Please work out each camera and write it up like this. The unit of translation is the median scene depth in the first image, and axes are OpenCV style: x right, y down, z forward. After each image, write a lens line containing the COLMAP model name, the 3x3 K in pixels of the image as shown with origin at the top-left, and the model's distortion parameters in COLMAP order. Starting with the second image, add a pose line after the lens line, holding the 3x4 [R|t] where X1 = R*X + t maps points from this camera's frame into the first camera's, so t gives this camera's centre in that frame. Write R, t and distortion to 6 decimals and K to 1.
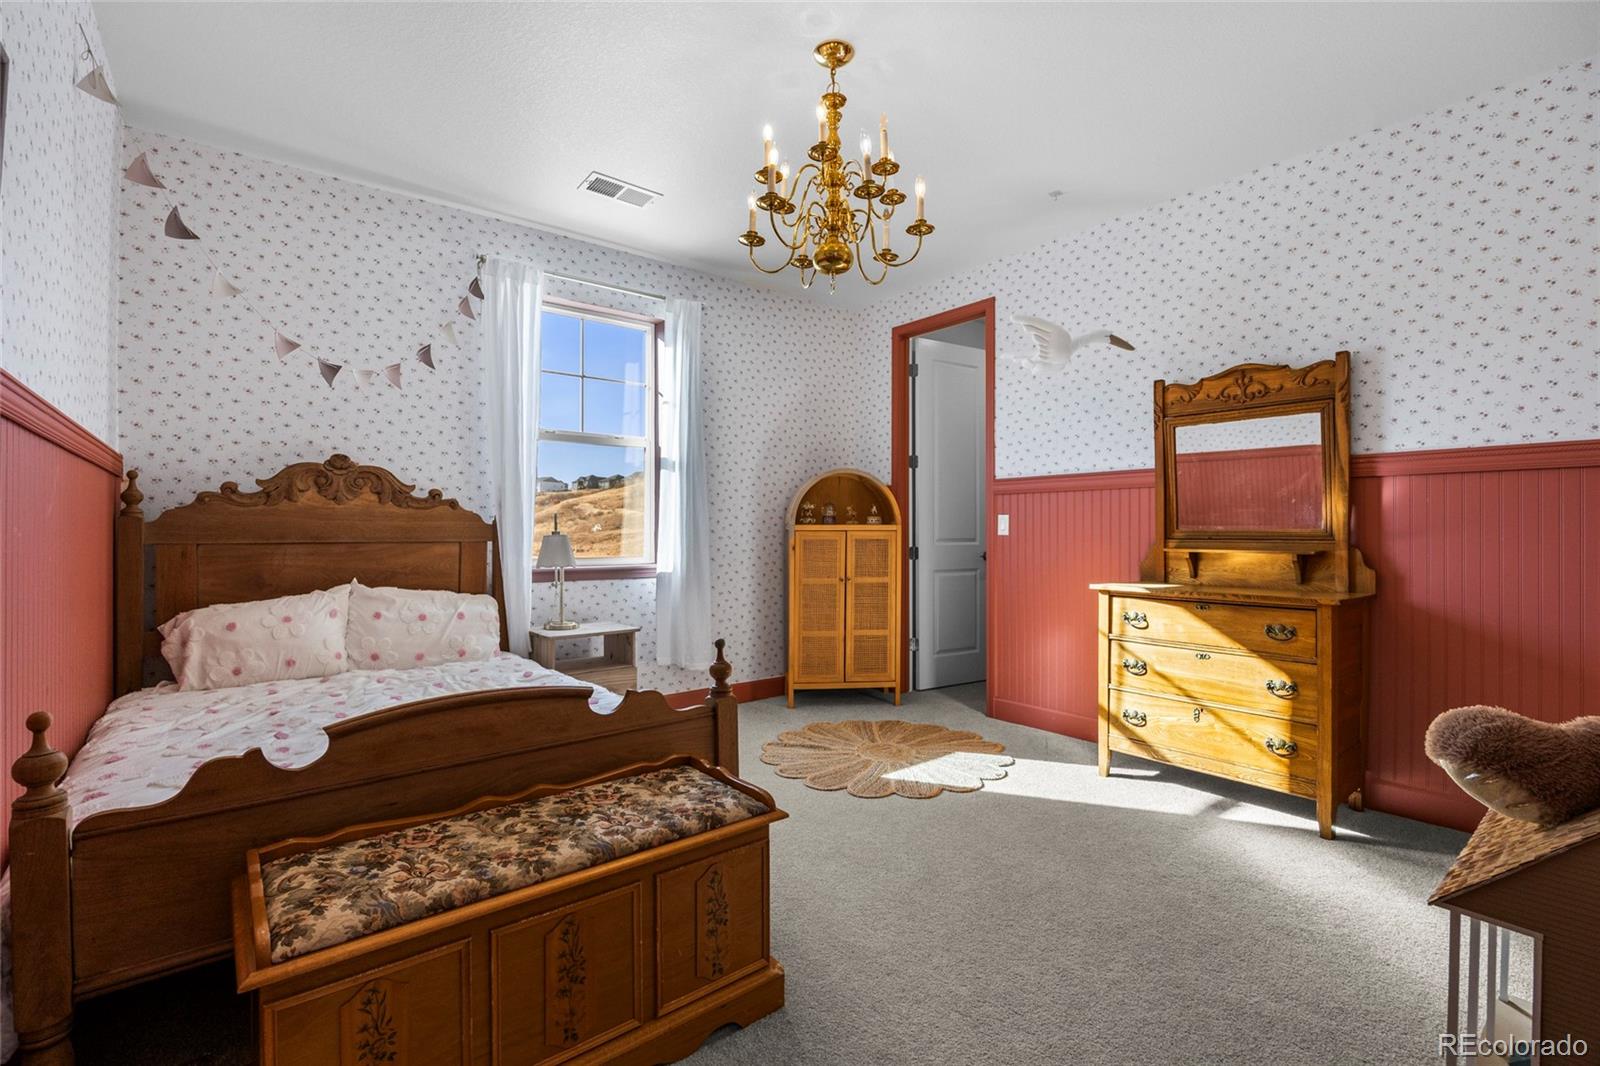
lens RADIAL K [[718.7, 0, 802.2], [0, 718.7, 537.5], [0, 0, 1]] dist [-0.001825, -0.000189]
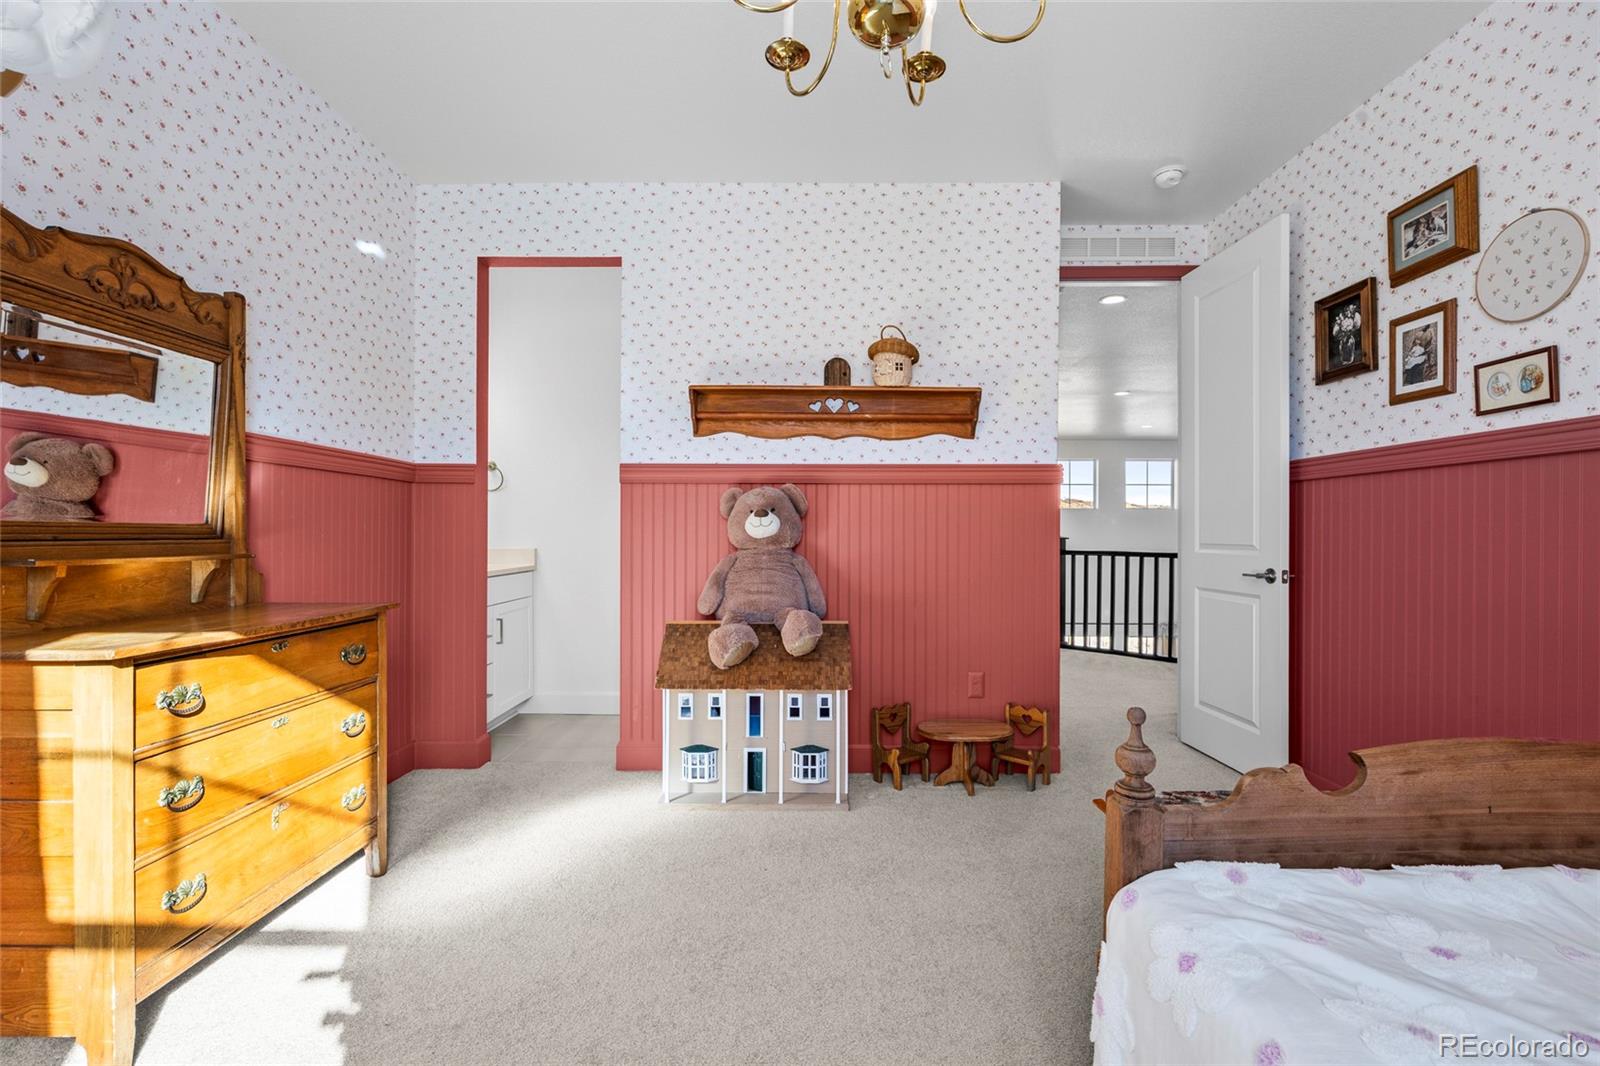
lens RADIAL K [[718.7, 0, 804.2], [0, 718.7, 529.8], [0, 0, 1]] dist [-0.001825, -0.000189]
pose [[-0.773407, -0.004186, 0.633896, -0.207230], [-0.006117, 0.999981, -0.000860, -0.008993], [-0.633880, -0.004542, -0.773418, 1.202407]]
